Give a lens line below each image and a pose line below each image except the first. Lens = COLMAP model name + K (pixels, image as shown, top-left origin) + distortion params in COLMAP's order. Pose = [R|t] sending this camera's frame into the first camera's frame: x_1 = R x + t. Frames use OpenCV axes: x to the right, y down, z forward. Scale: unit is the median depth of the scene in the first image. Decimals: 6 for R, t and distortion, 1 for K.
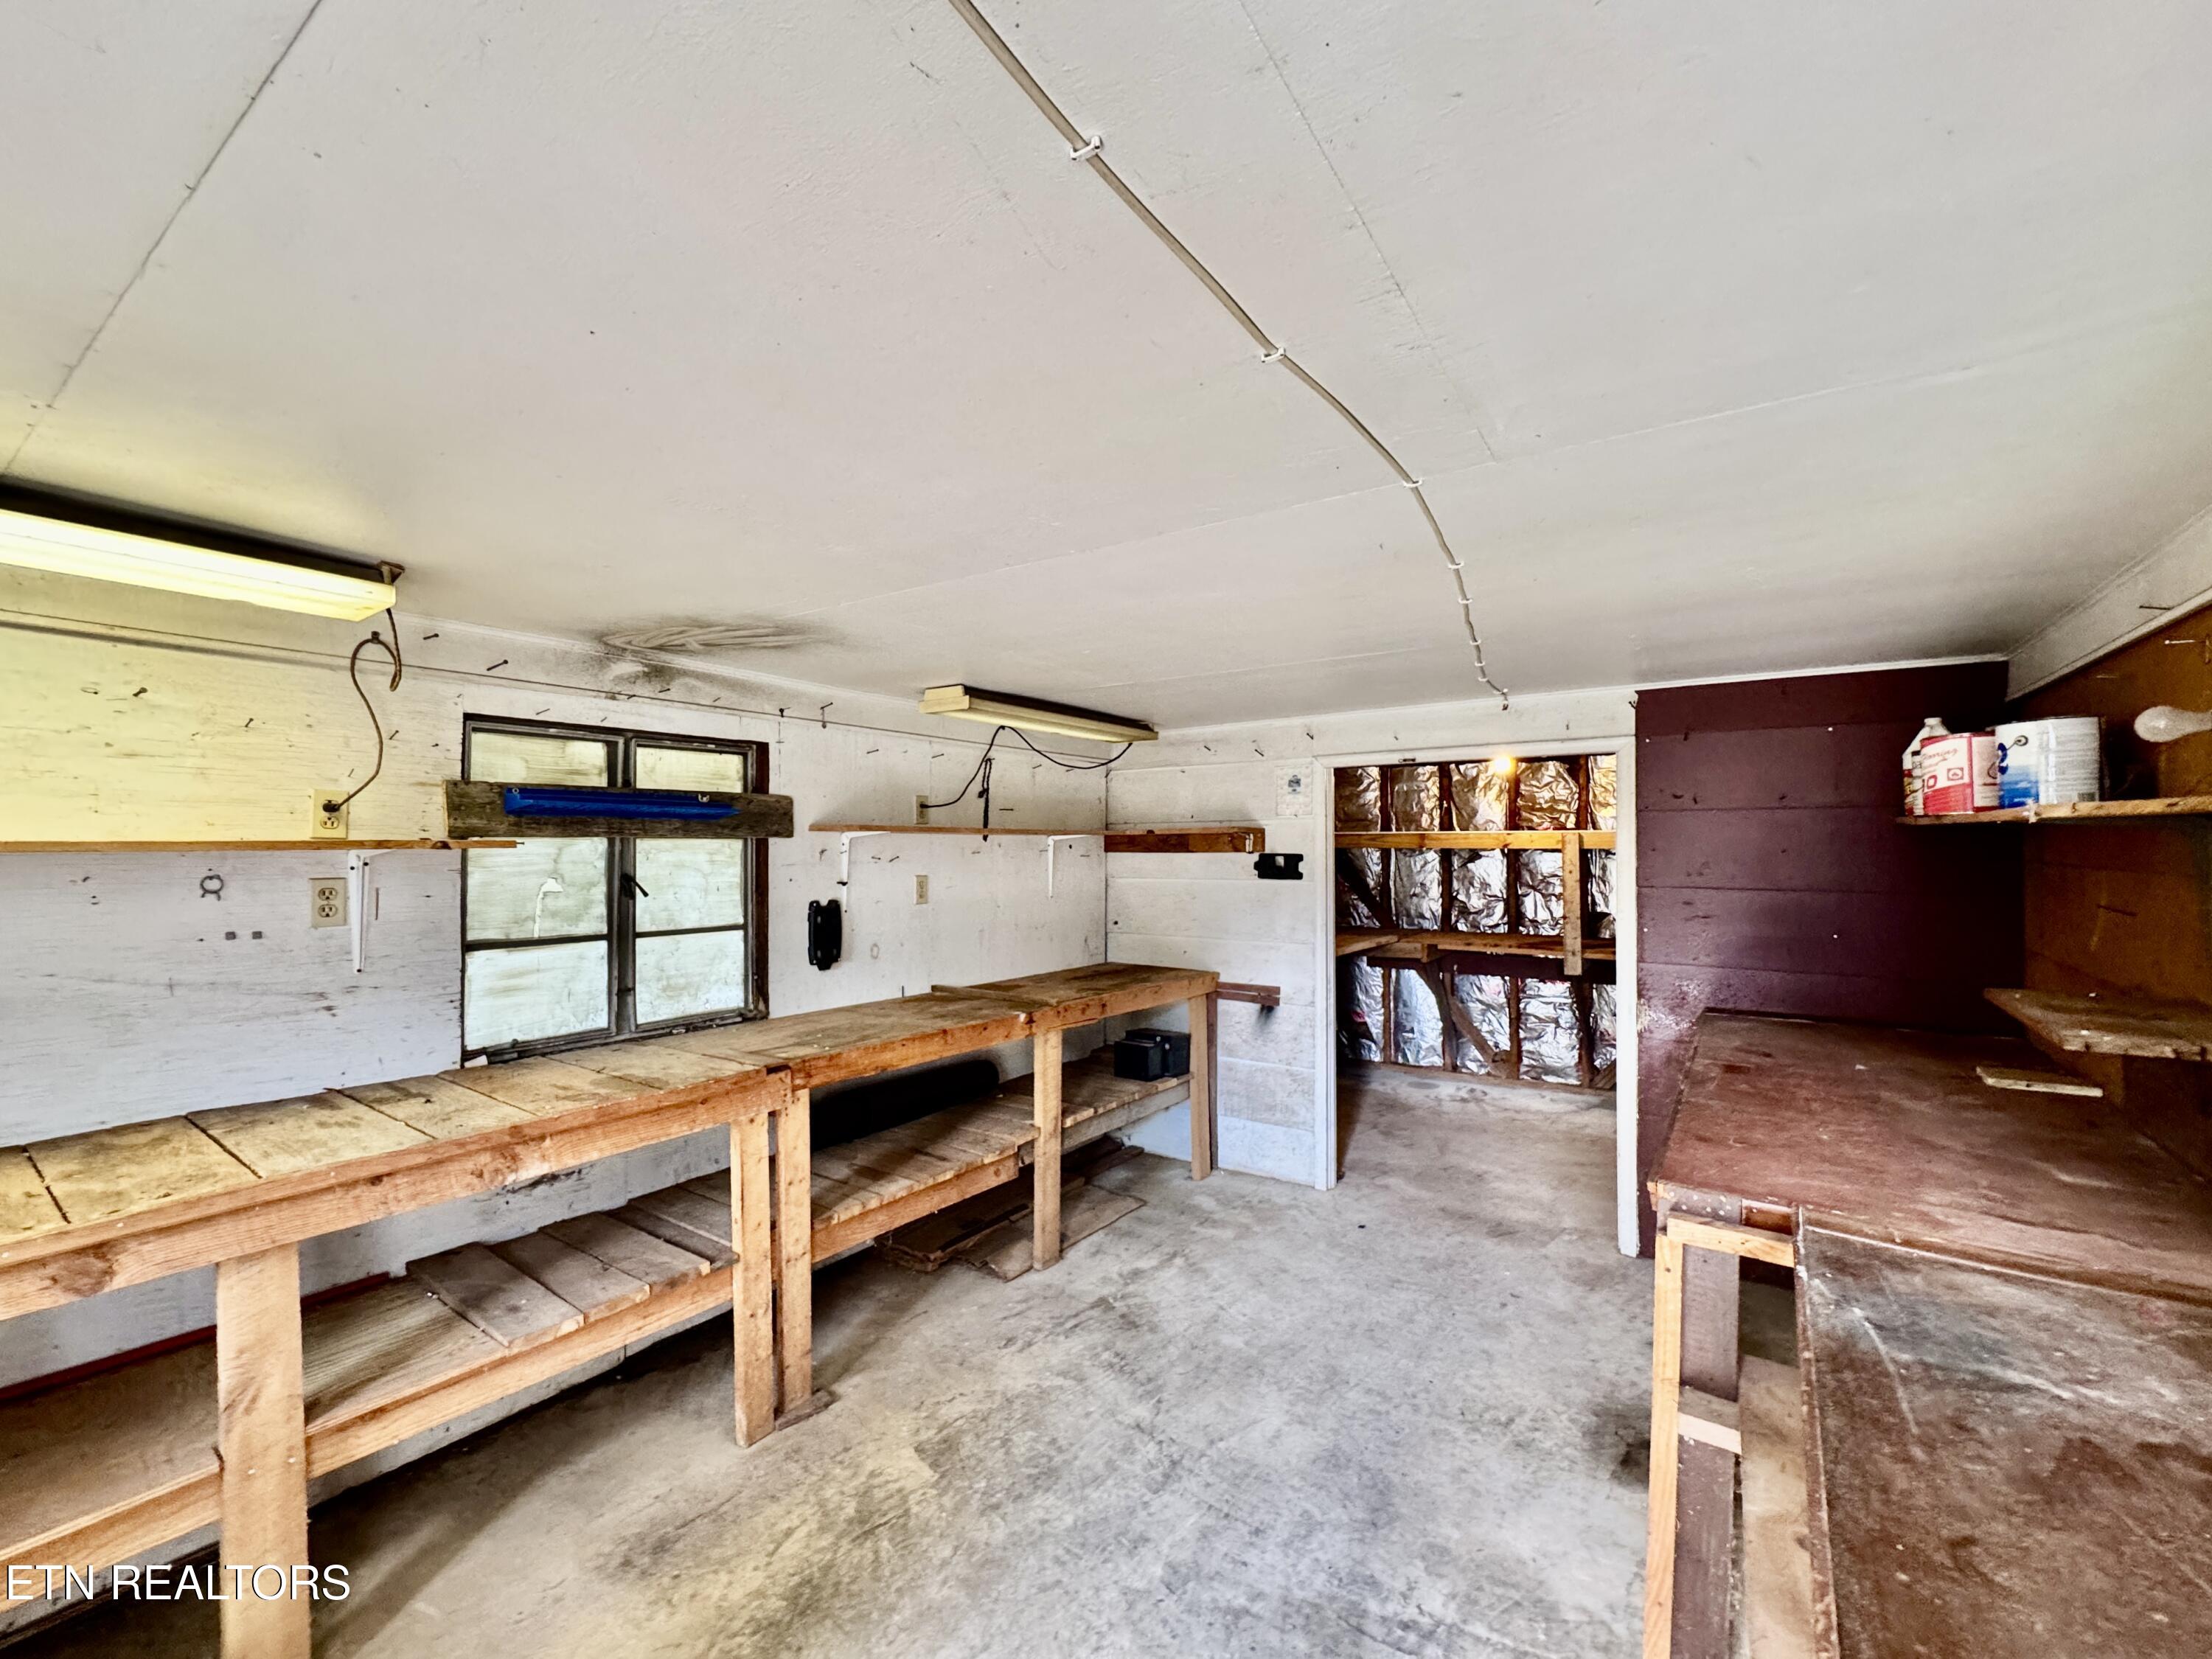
lens RADIAL K [[912.7, 0, 1108.3], [0, 912.7, 836.1], [0, 0, 1]] dist [-0.001349, 0.000296]
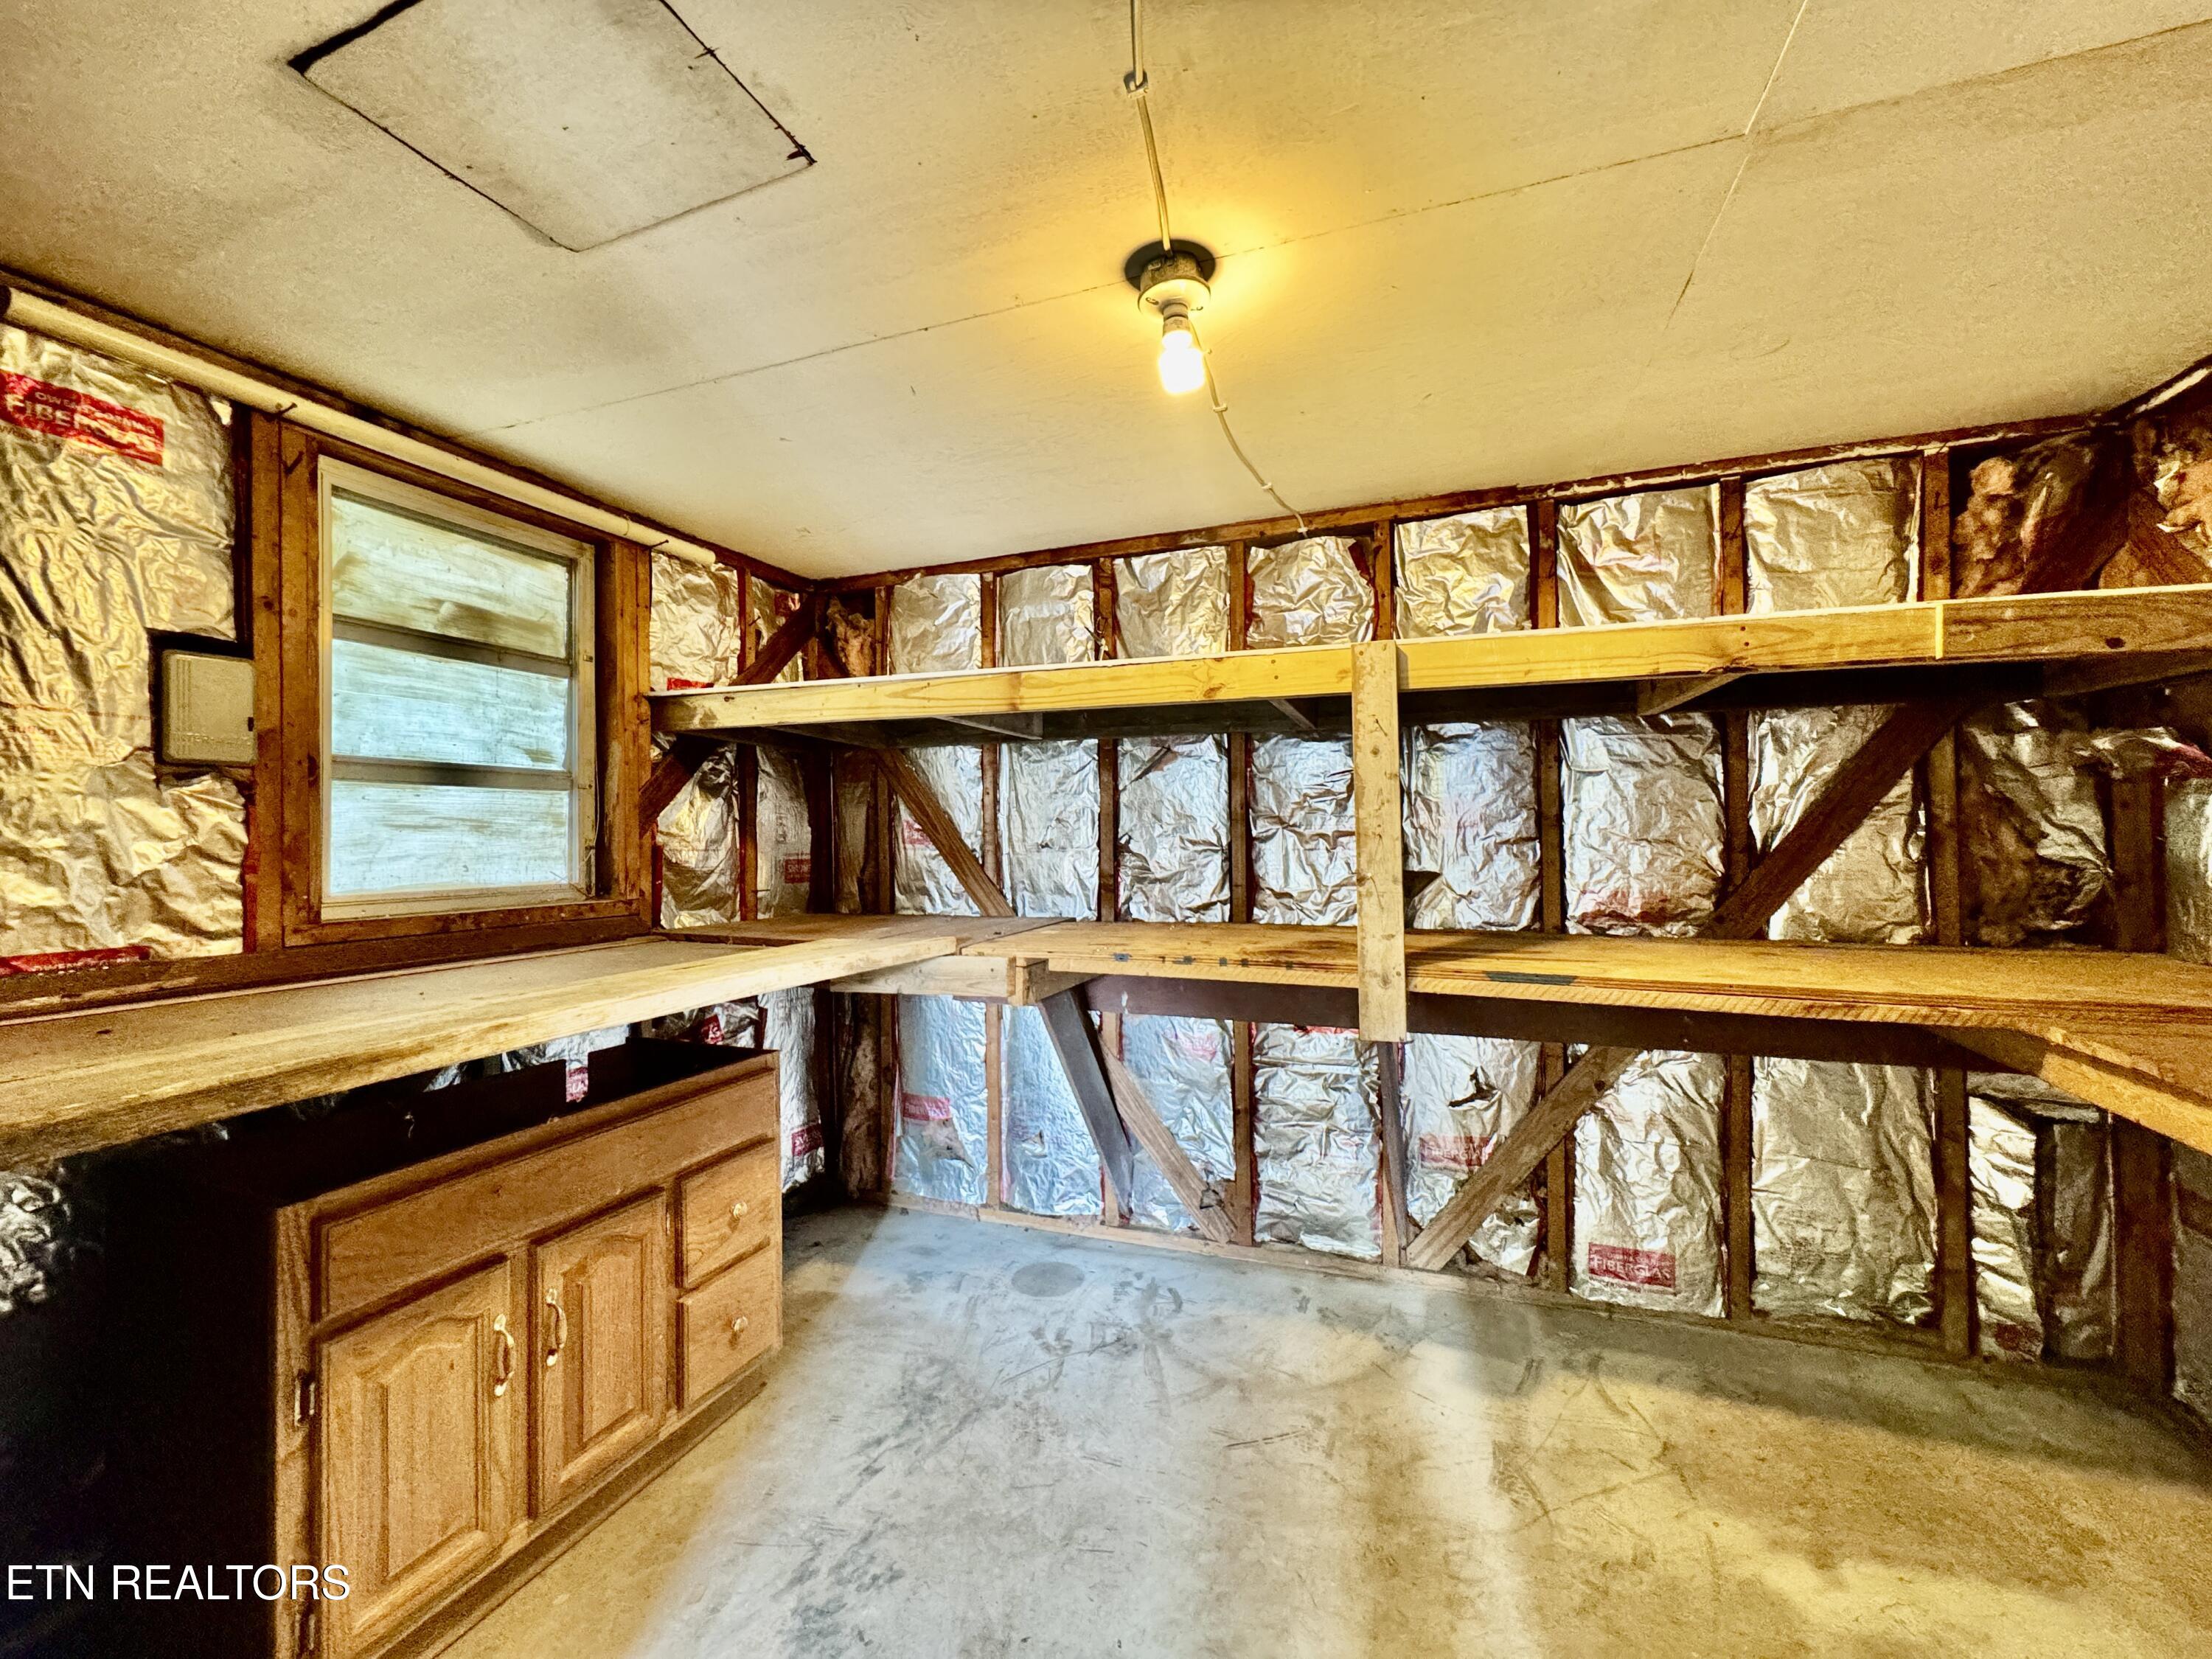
lens RADIAL K [[912.7, 0, 1108.3], [0, 912.7, 836.1], [0, 0, 1]] dist [-0.001349, 0.000296]
pose [[0.969723, -0.008675, 0.244055, 0.266349], [0.005672, 0.999899, 0.013004, 0.056719], [-0.244143, -0.011226, 0.969674, 0.569812]]
